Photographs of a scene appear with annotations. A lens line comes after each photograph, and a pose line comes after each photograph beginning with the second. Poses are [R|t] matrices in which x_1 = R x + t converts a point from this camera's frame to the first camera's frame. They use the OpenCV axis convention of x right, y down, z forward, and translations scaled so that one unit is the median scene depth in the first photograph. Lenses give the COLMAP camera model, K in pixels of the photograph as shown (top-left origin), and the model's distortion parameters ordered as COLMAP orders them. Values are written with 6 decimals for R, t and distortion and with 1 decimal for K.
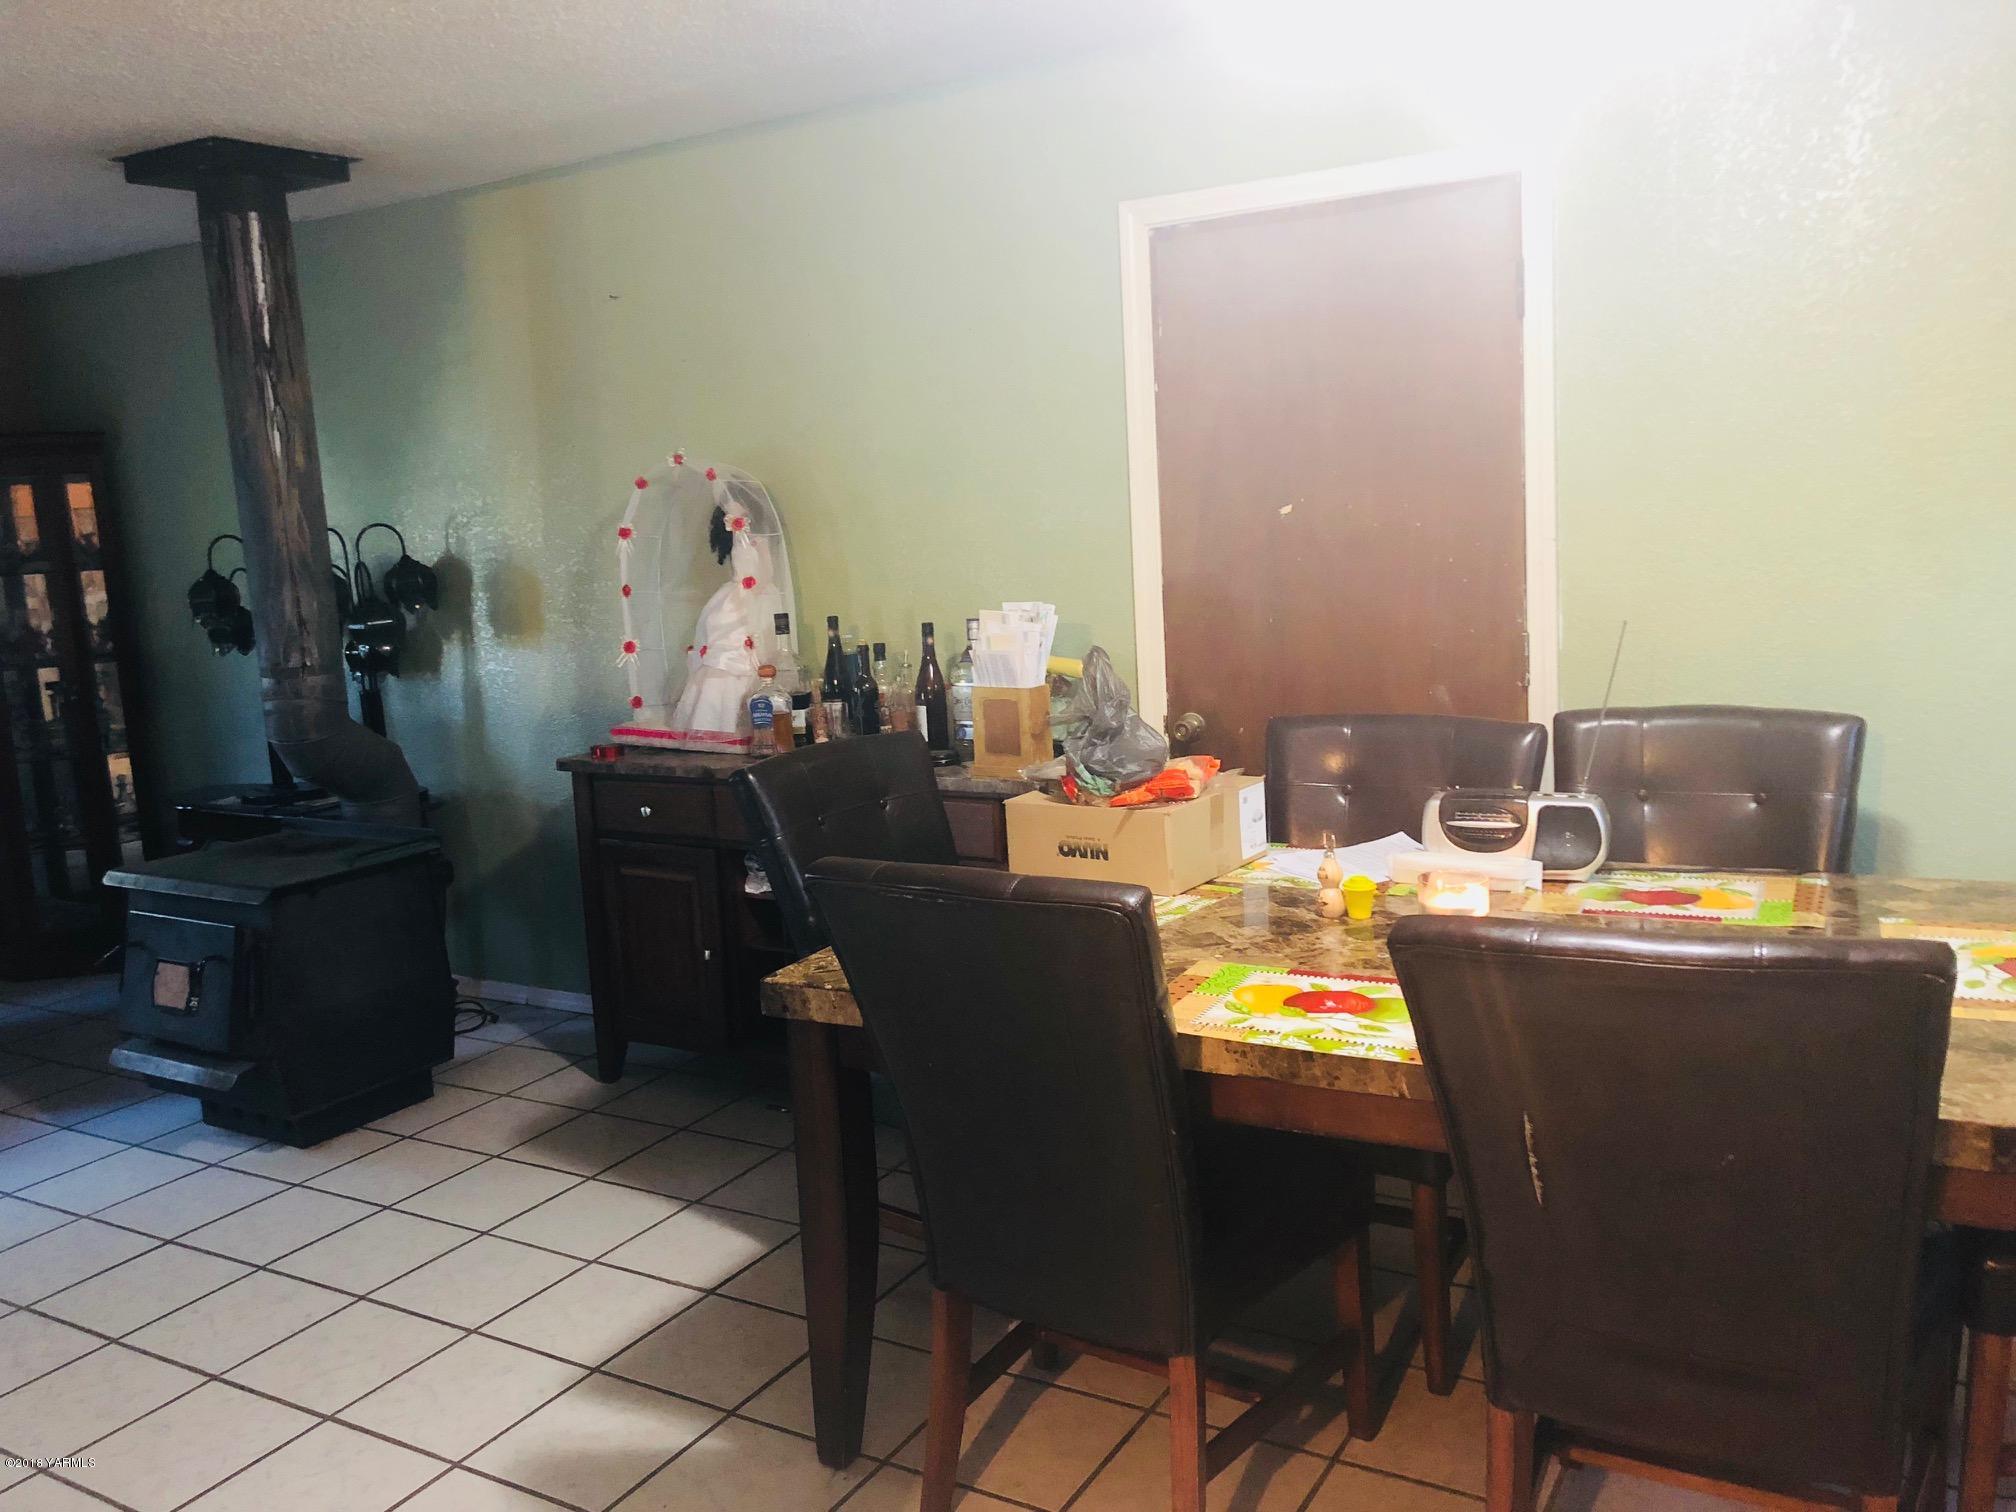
lens RADIAL K [[1657.2, 0, 1008.0], [0, 1657.2, 756.0], [0, 0, 1]] dist [-0.001117, -0.004472]
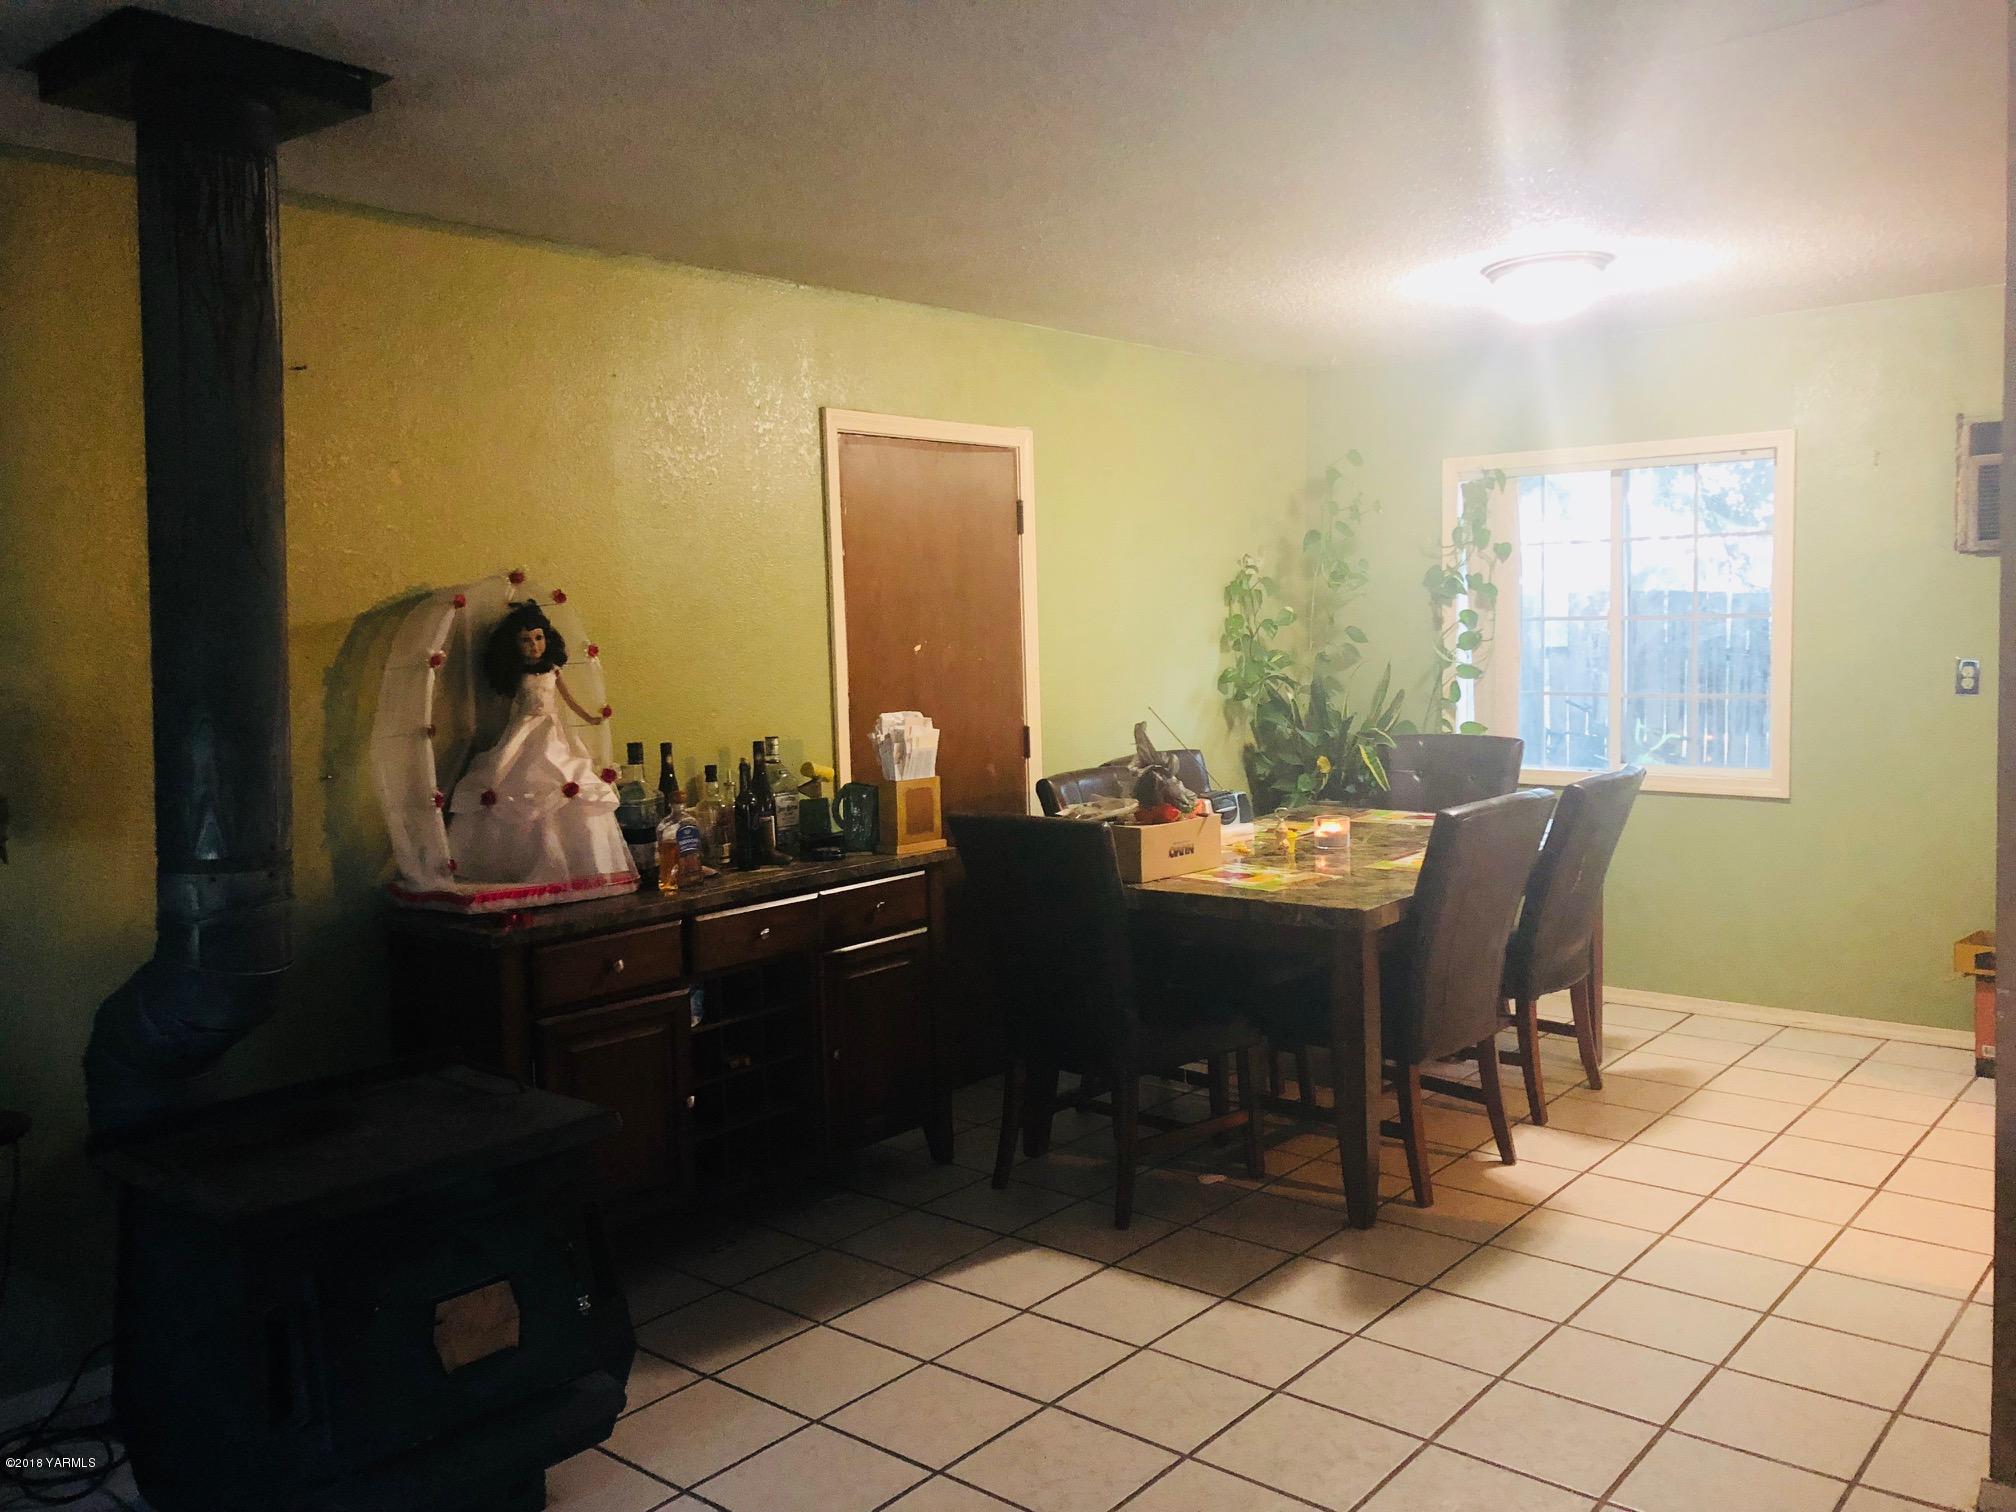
lens RADIAL K [[1657.2, 0, 1008.0], [0, 1657.2, 756.0], [0, 0, 1]] dist [-0.001117, -0.004472]
pose [[0.148776, -0.030423, 0.988403, -1.221570], [0.169414, 0.985533, 0.004835, -0.053298], [-0.974251, 0.166730, 0.151778, 0.737475]]
